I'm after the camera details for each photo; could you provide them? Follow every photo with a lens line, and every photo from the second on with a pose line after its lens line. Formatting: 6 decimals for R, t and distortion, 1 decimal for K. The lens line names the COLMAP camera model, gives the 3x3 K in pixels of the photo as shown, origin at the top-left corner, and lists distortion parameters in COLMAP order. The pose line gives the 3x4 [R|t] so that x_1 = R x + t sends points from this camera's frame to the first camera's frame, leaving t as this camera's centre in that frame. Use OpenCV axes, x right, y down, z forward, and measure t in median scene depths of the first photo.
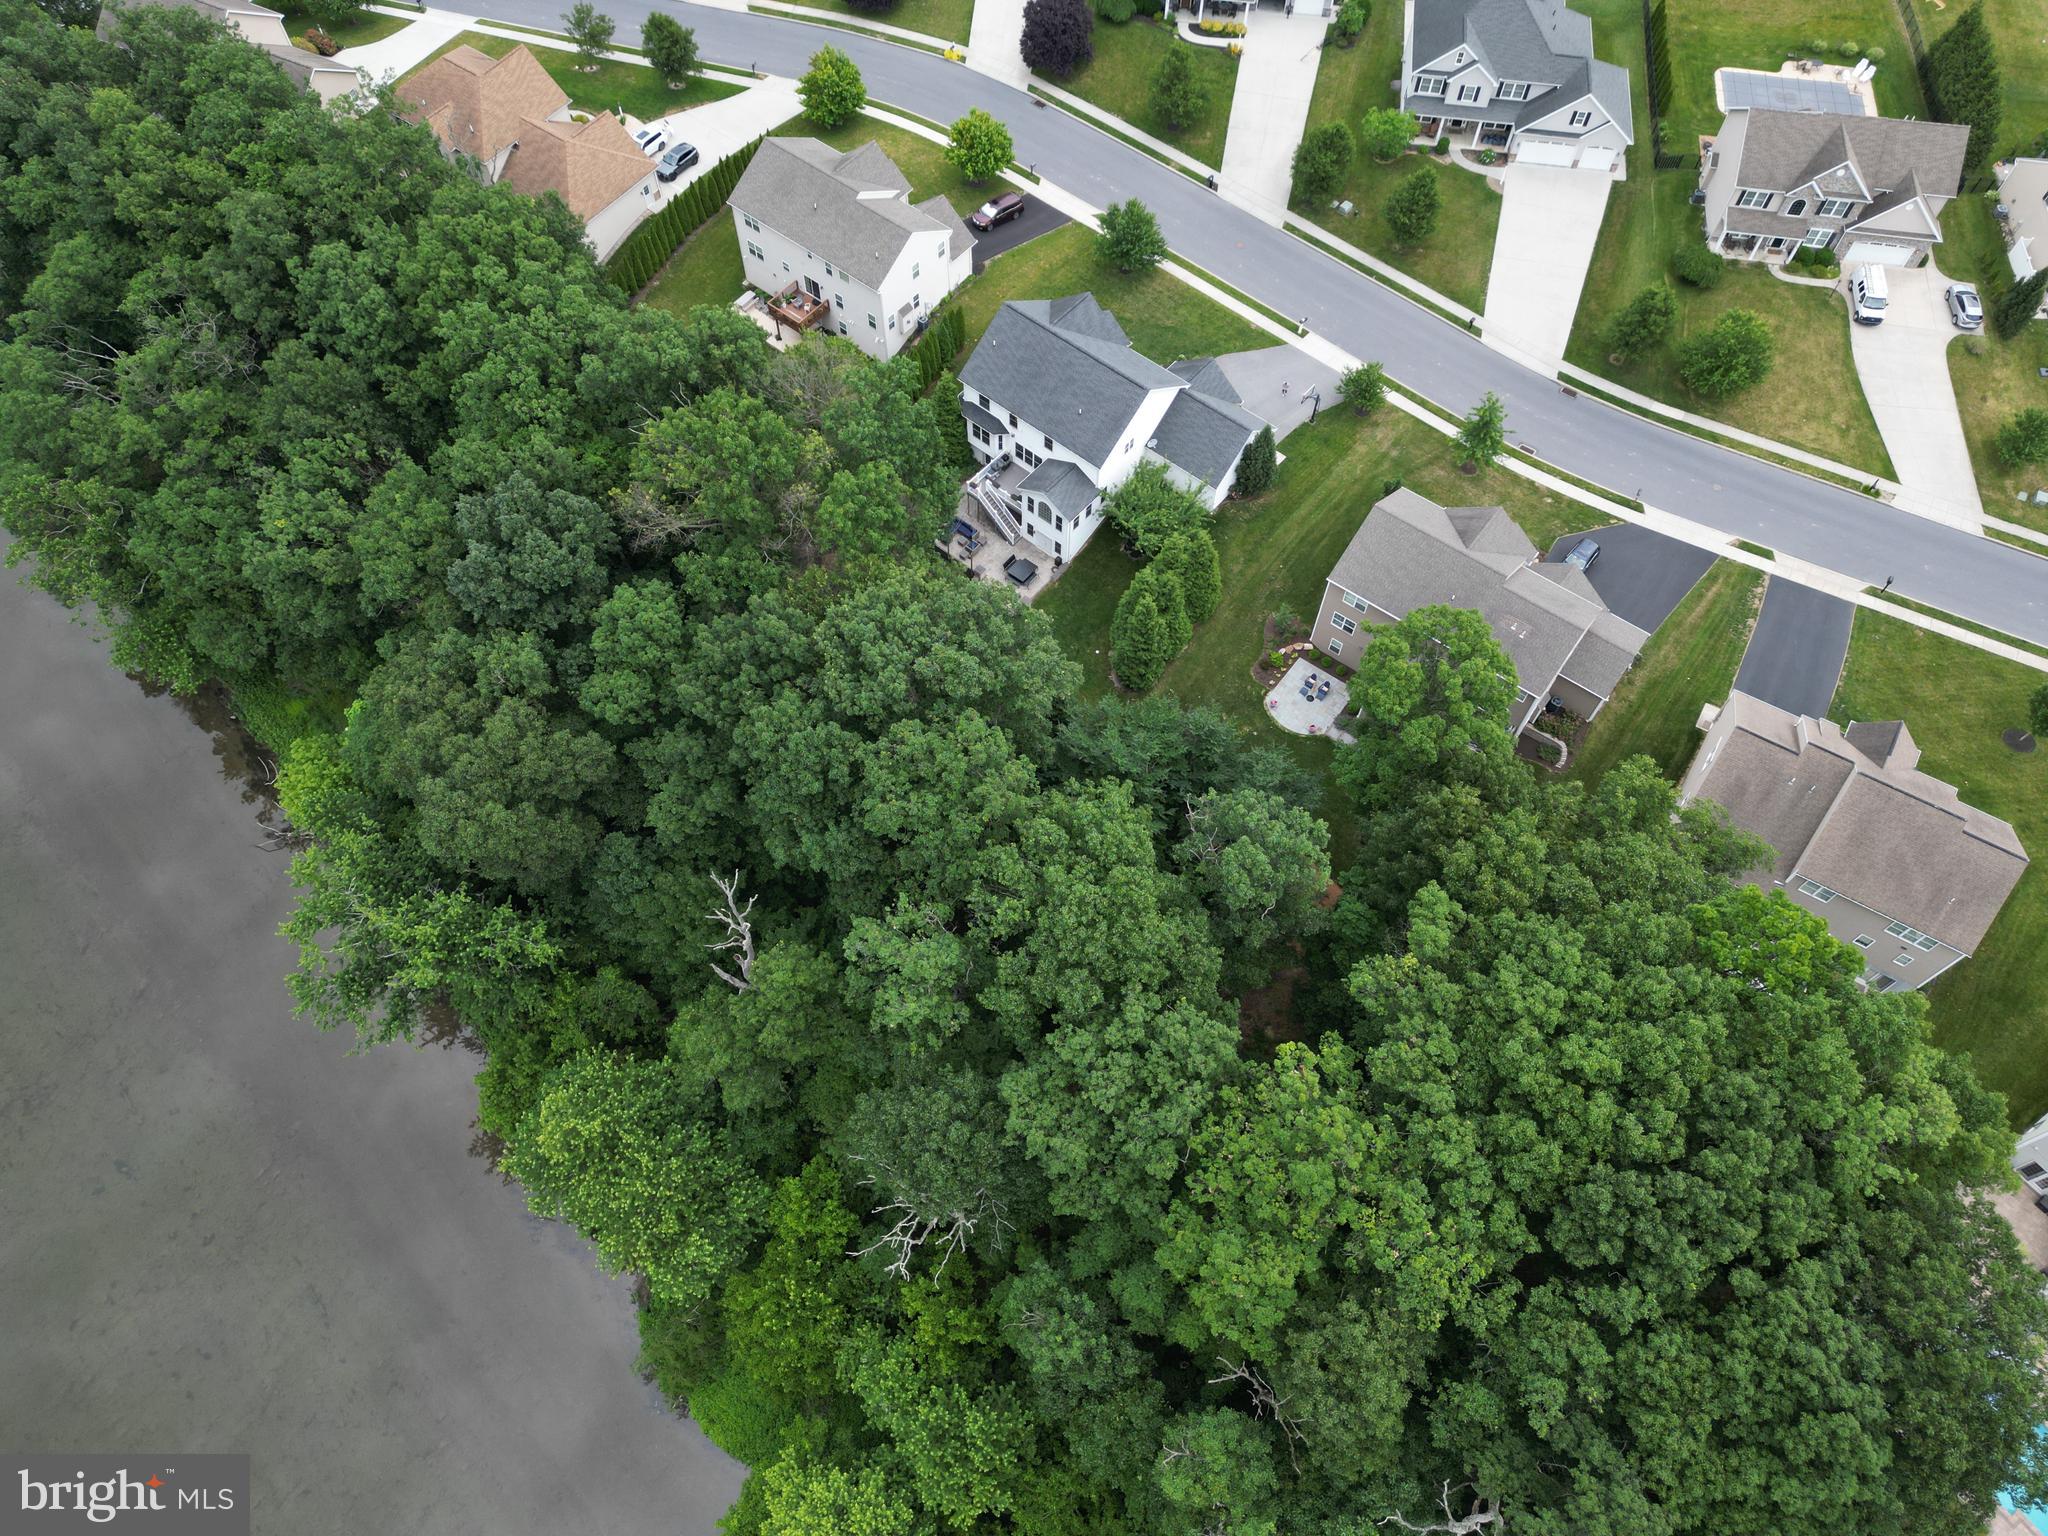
lens RADIAL K [[1437.9, 0, 1032.8], [0, 1437.9, 775.2], [0, 0, 1]] dist [0.068002, -0.061870]
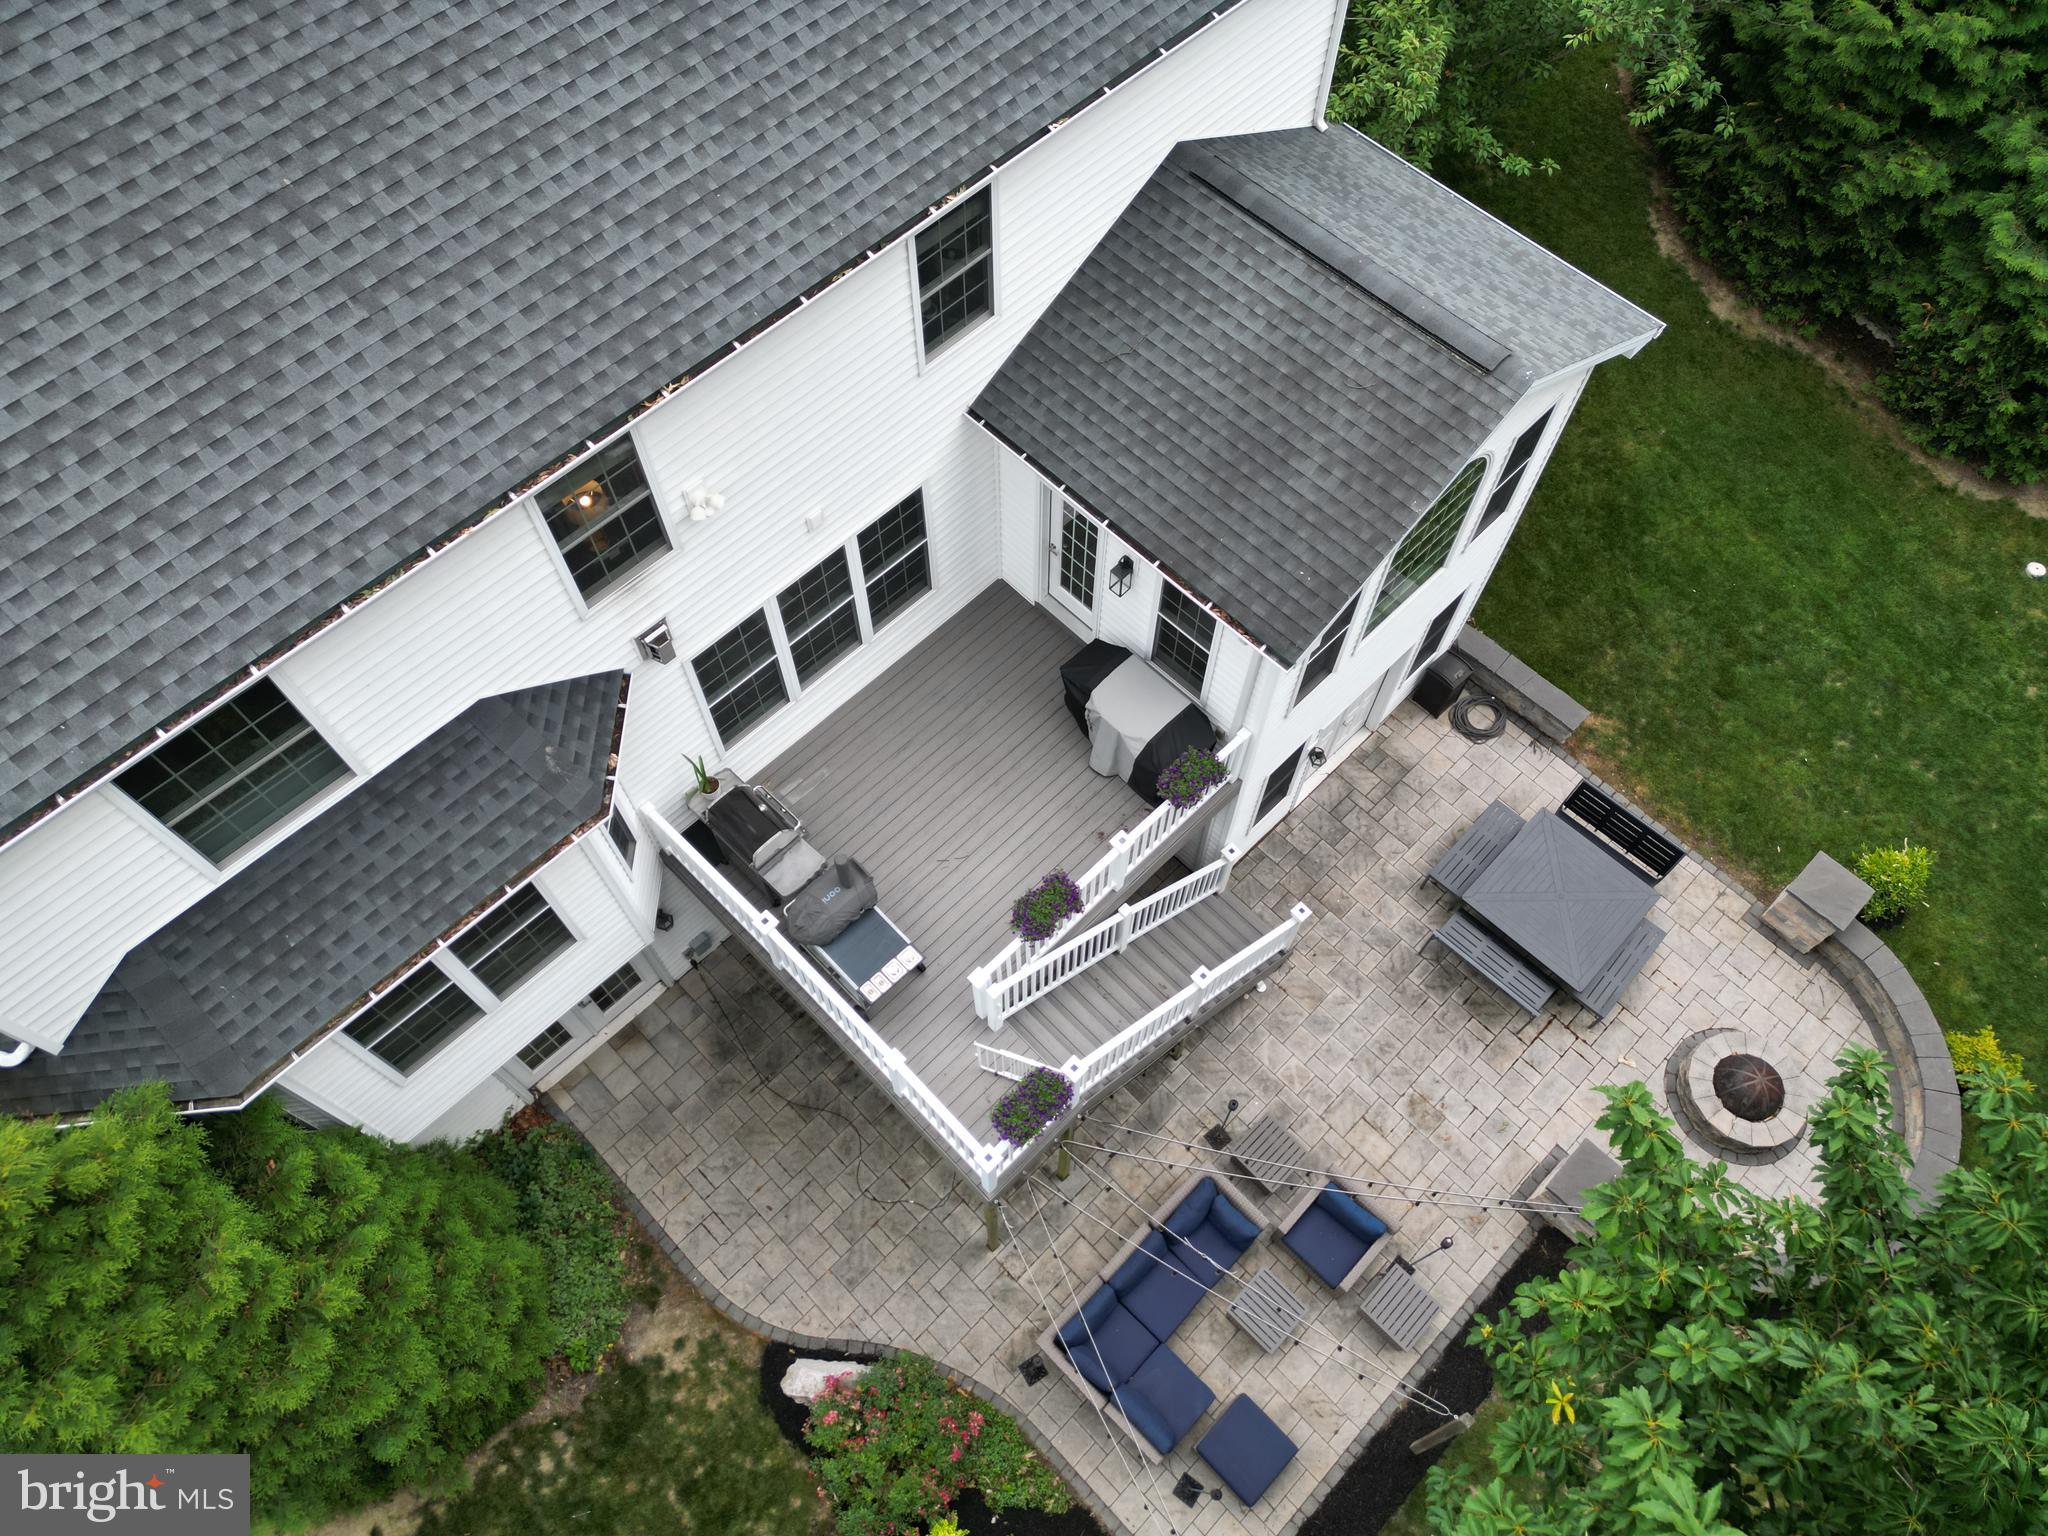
lens RADIAL K [[1437.9, 0, 1032.7], [0, 1437.9, 774.6], [0, 0, 1]] dist [0.068002, -0.061870]
pose [[0.089755, -0.891386, 0.444268, -0.062683], [0.859764, 0.294511, 0.417215, -0.237134], [-0.502742, 0.344519, 0.792816, 0.848675]]
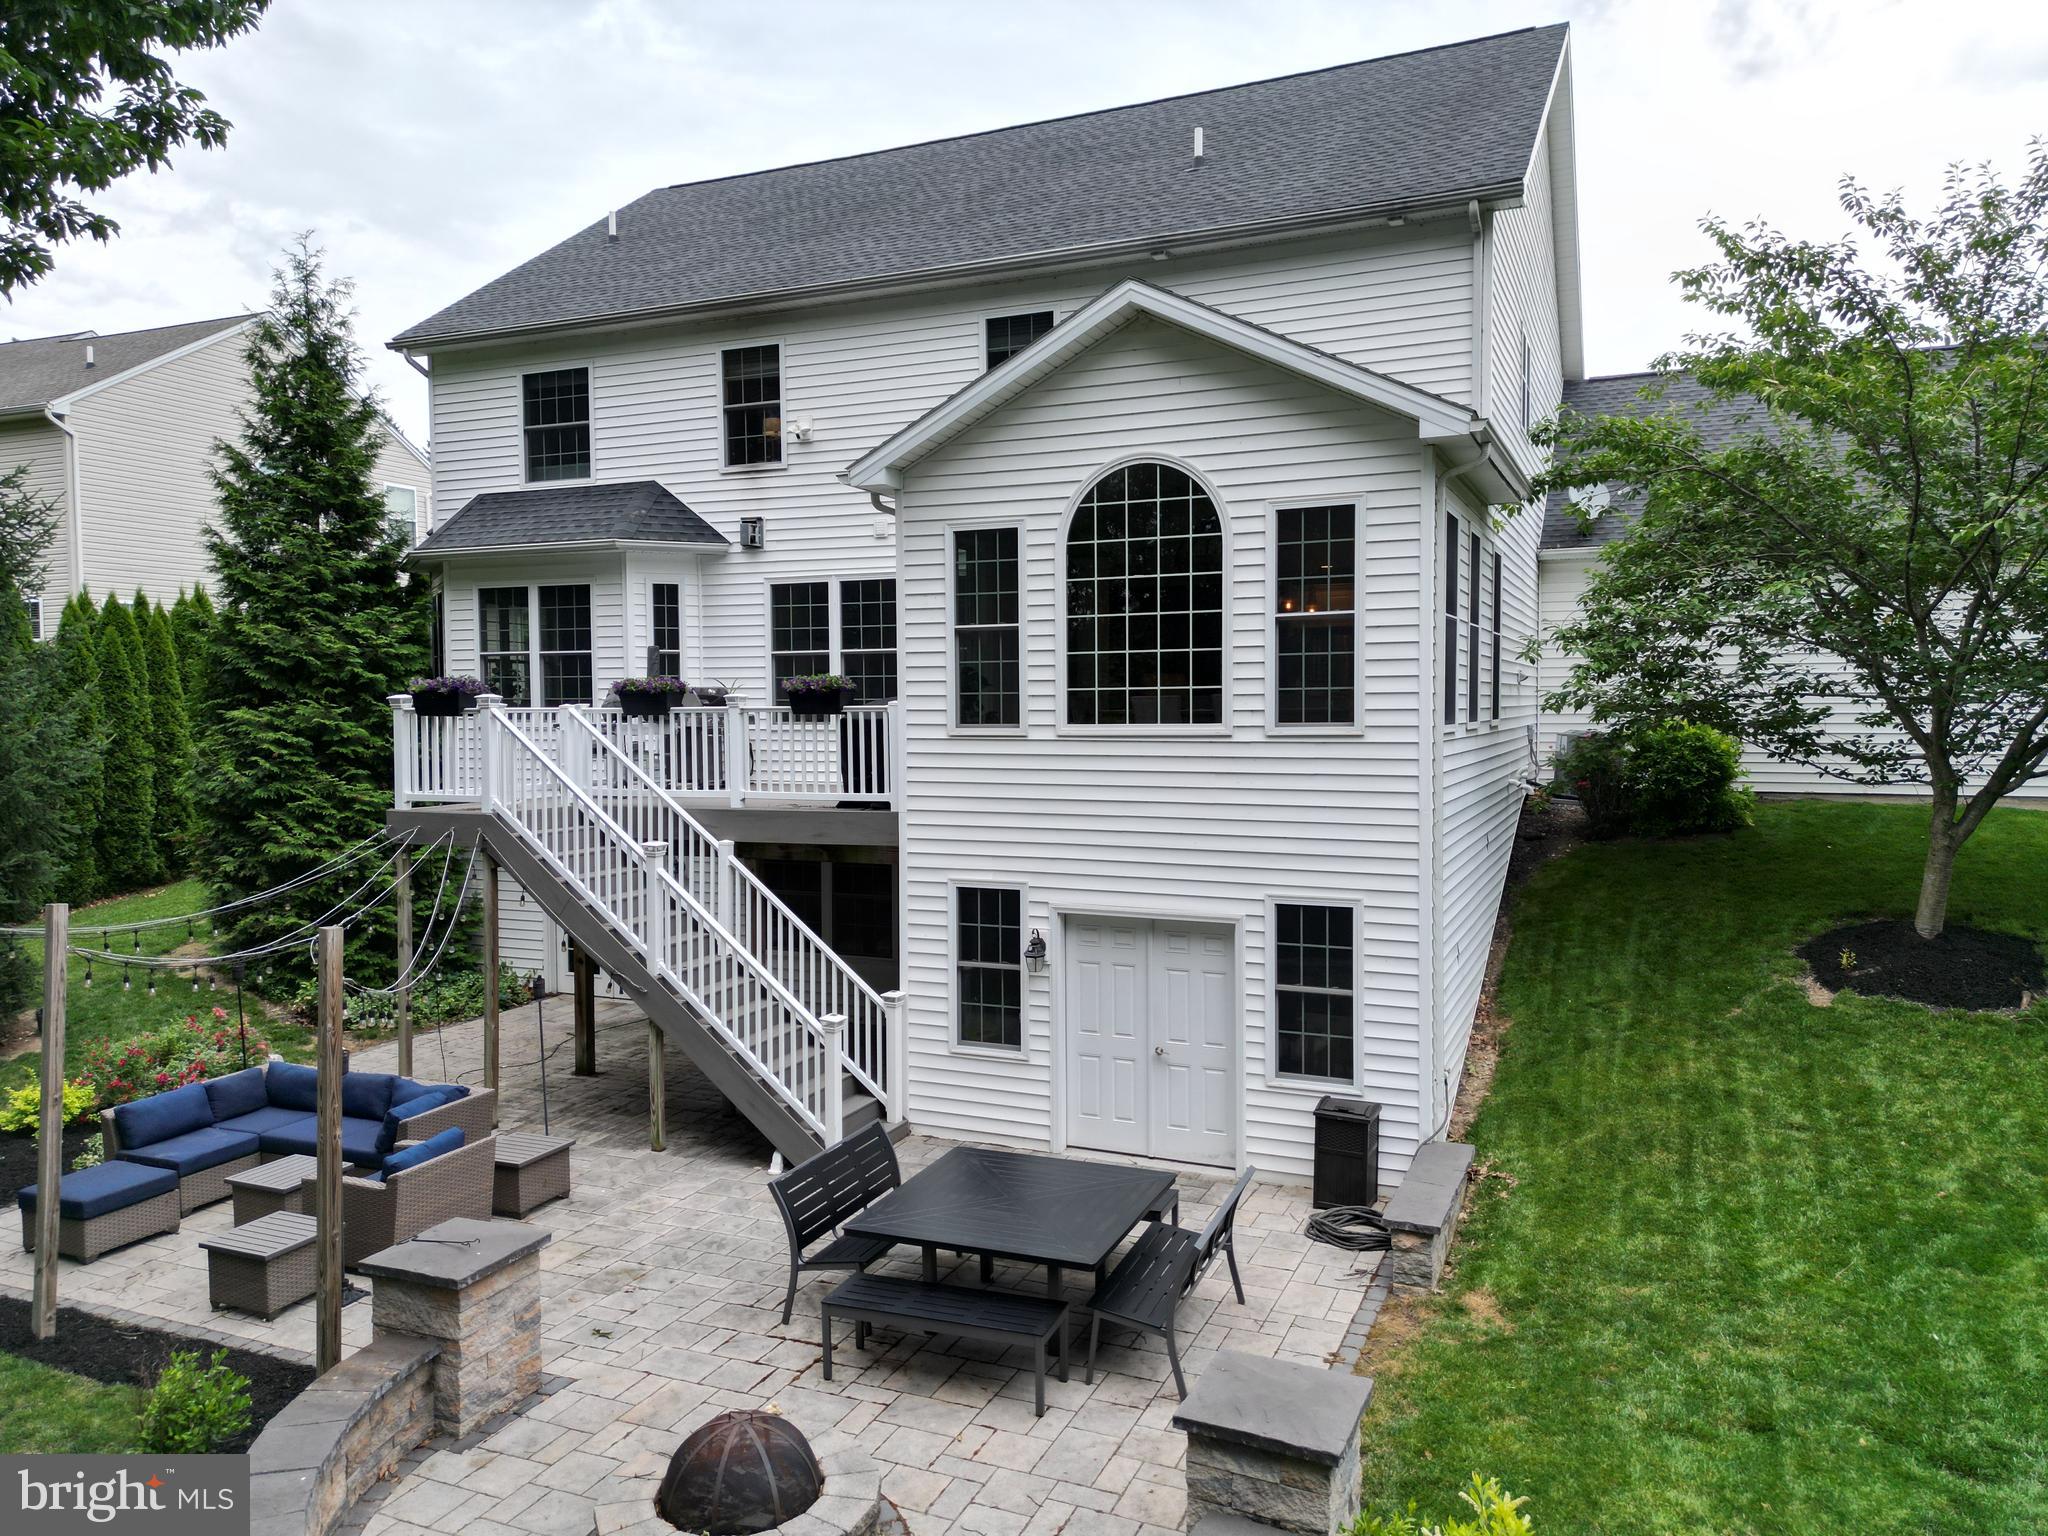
lens RADIAL K [[1437.9, 0, 1034.2], [0, 1437.9, 773.7], [0, 0, 1]] dist [0.068002, -0.061870]
pose [[0.959139, -0.037687, 0.280415, -0.027027], [0.255376, 0.541976, -0.800653, -0.085259], [-0.121804, 0.839548, 0.529455, 0.877494]]
